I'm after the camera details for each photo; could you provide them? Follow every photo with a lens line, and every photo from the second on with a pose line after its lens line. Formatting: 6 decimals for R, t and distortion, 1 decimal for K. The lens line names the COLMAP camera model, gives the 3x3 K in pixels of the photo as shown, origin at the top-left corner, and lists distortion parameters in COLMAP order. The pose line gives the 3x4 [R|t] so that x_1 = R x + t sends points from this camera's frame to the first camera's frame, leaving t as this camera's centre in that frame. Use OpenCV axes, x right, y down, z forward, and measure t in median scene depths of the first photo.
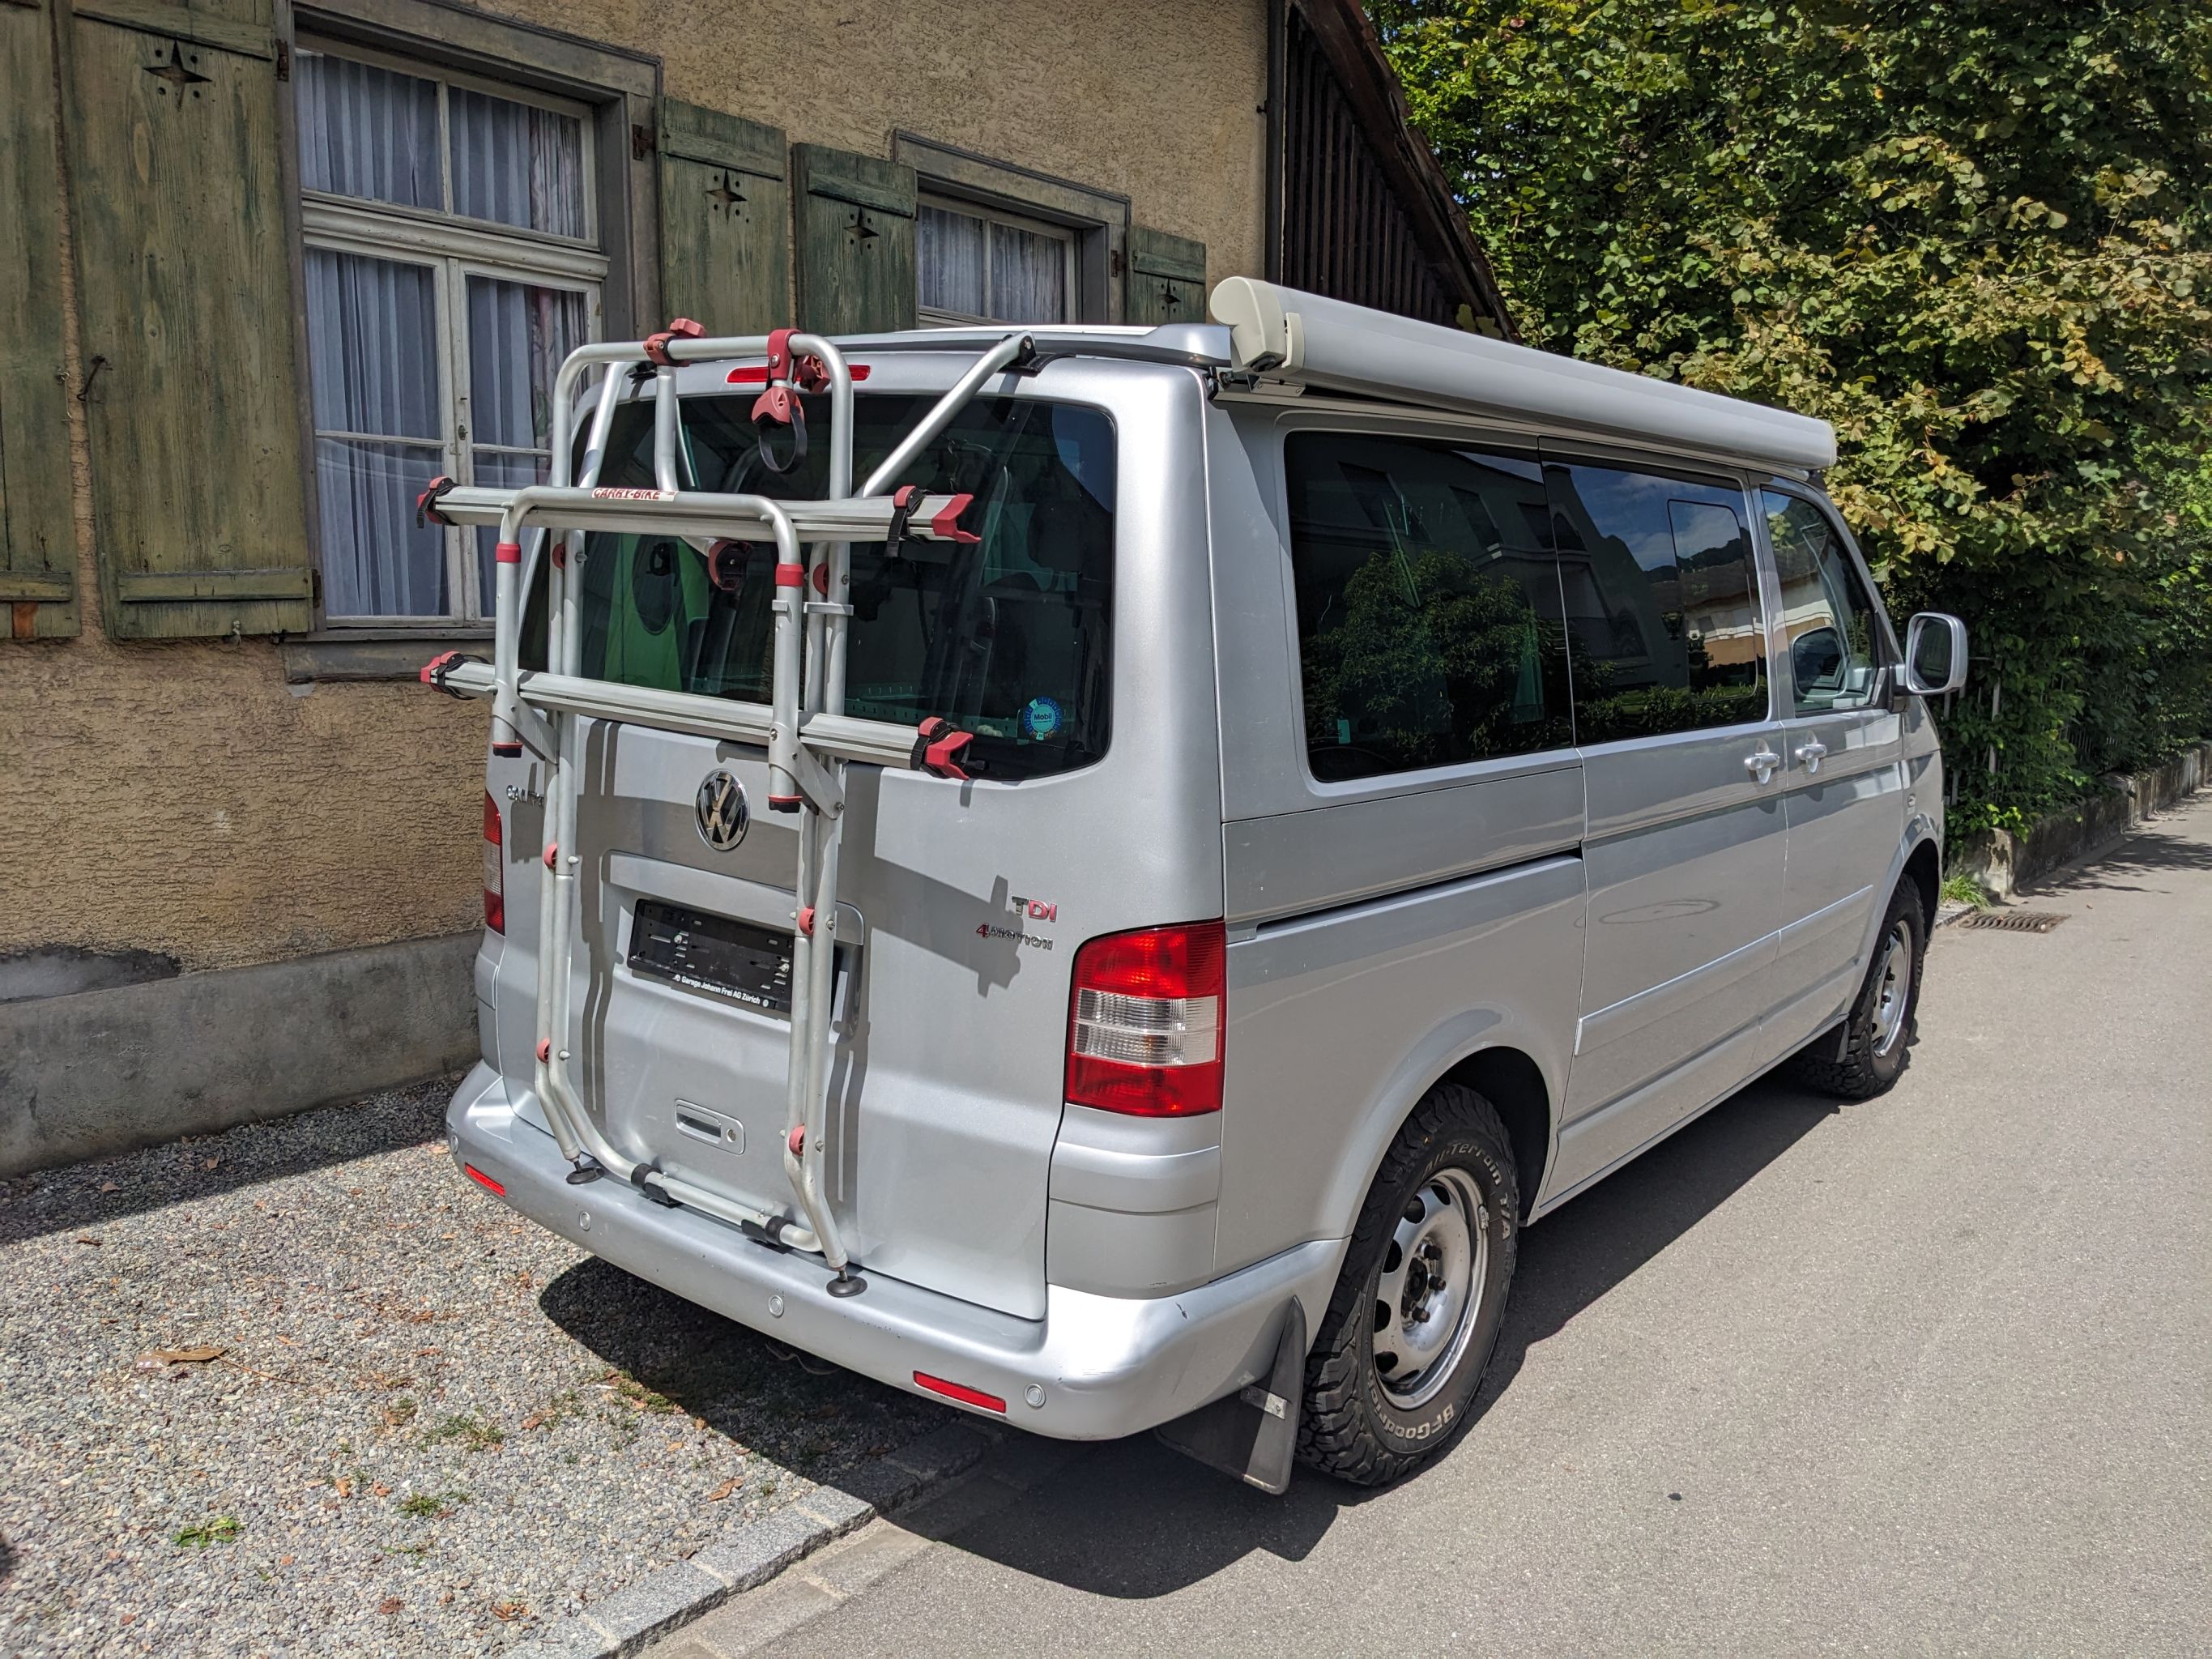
lens RADIAL K [[1743.9, 0, 1126.5], [0, 1743.9, 825.4], [0, 0, 1]] dist [0.048482, -0.079005]
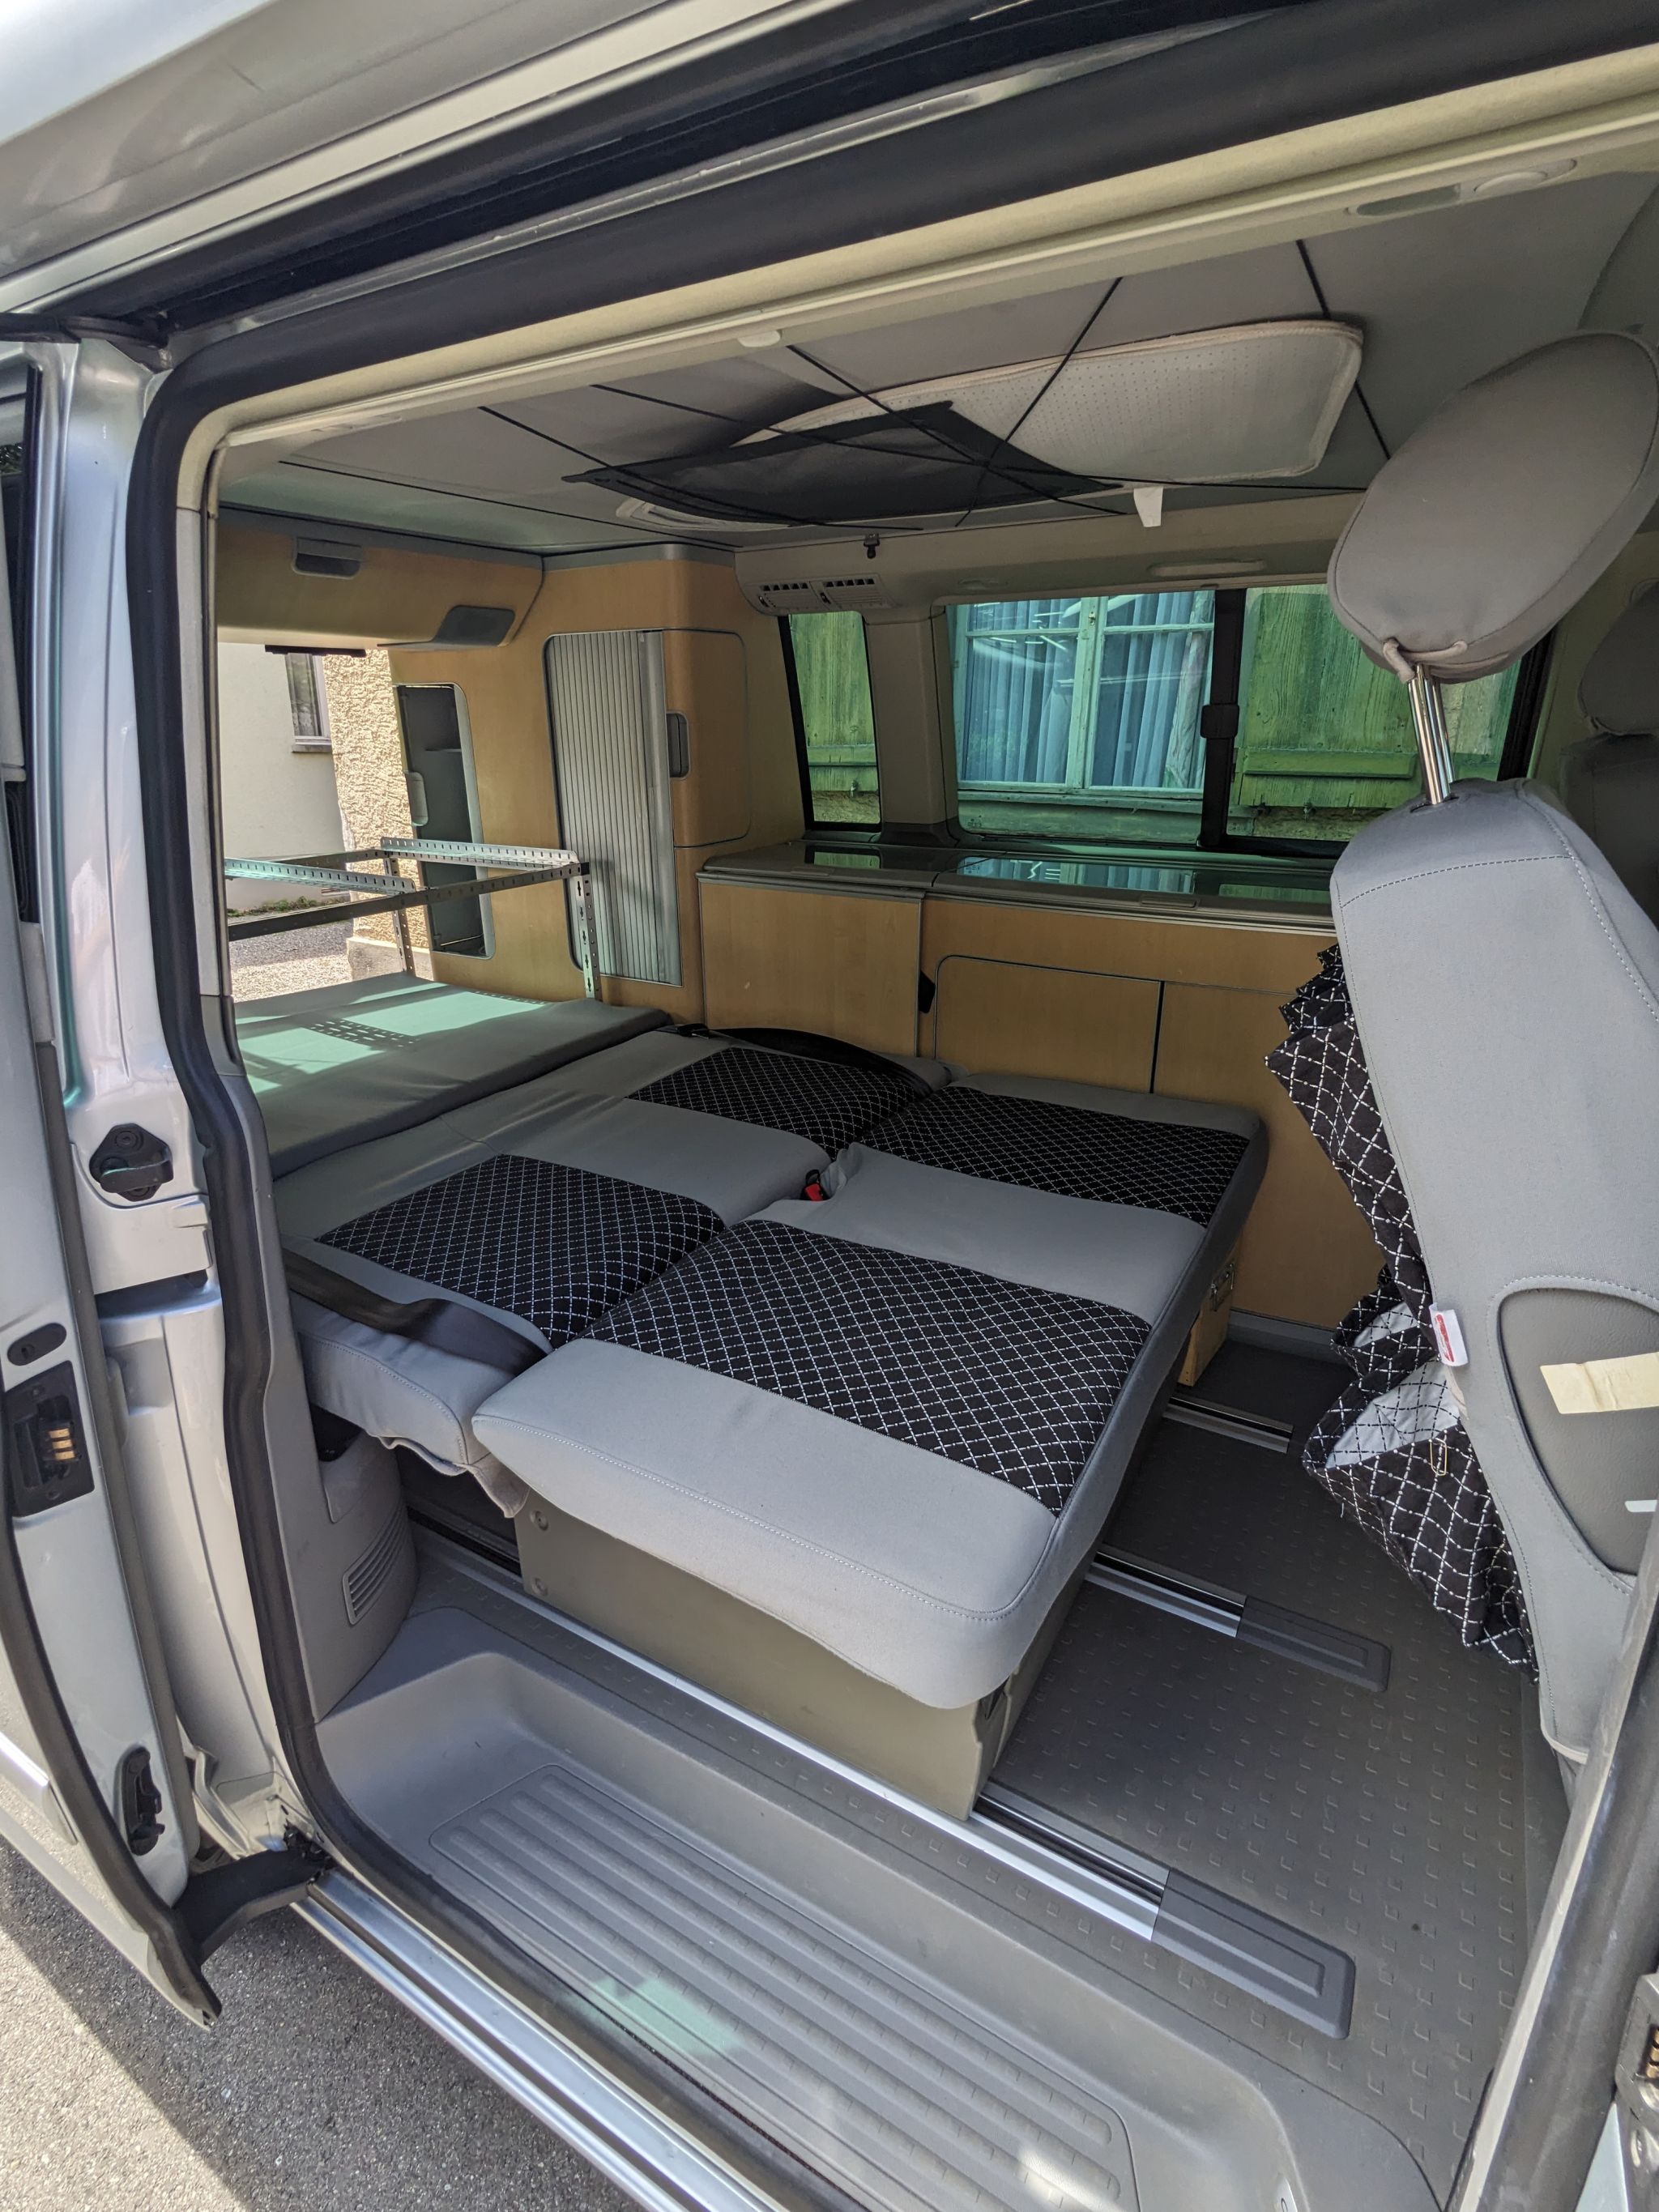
lens RADIAL K [[1072.7, 0, 825.2], [0, 1072.7, 1104.7], [0, 0, 1]] dist [-0.002993, -0.000591]
pose [[0.131988, 0.300746, -0.944527, 0.302784], [-0.147360, 0.948228, 0.281333, -0.081850], [0.980237, 0.102053, 0.169473, 0.643972]]
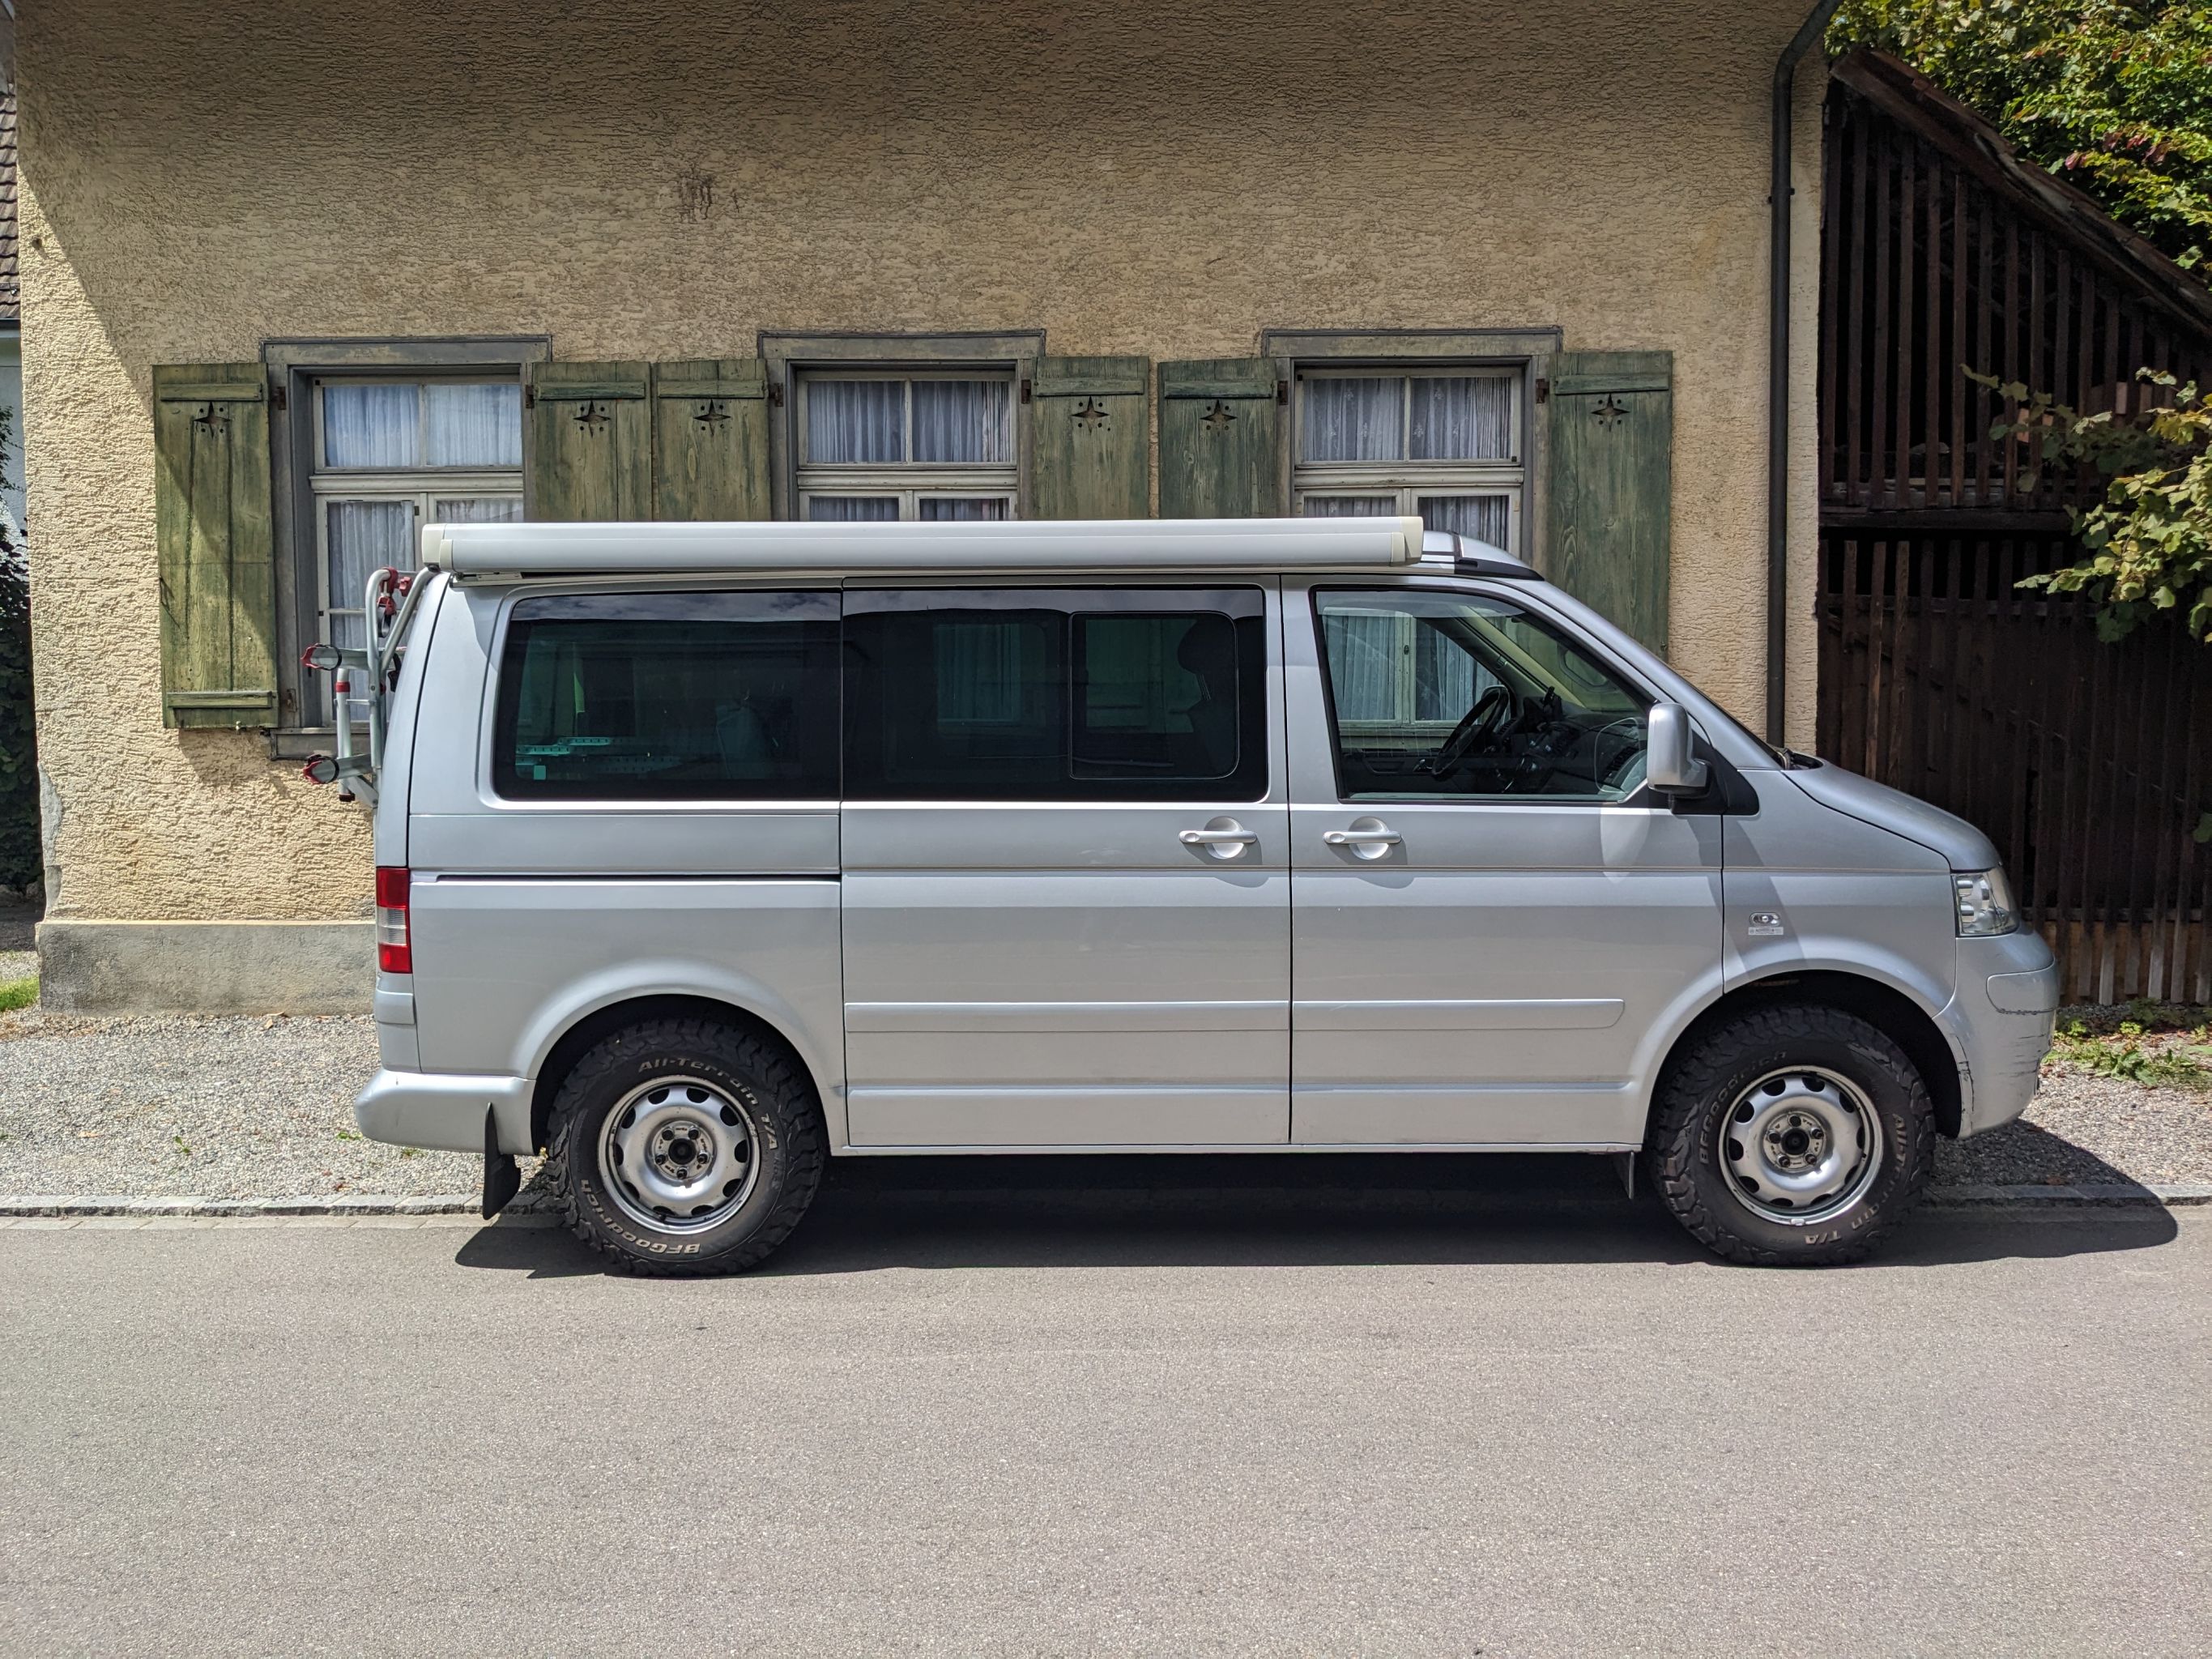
lens RADIAL K [[1732.1, 0, 1095.0], [0, 1732.1, 822.3], [0, 0, 1]] dist [0.051787, -0.077170]
pose [[0.604278, 0.041190, -0.795709, 0.816040], [-0.096258, 0.995122, -0.021588, -0.009779], [0.790938, 0.089639, 0.605295, 0.190931]]
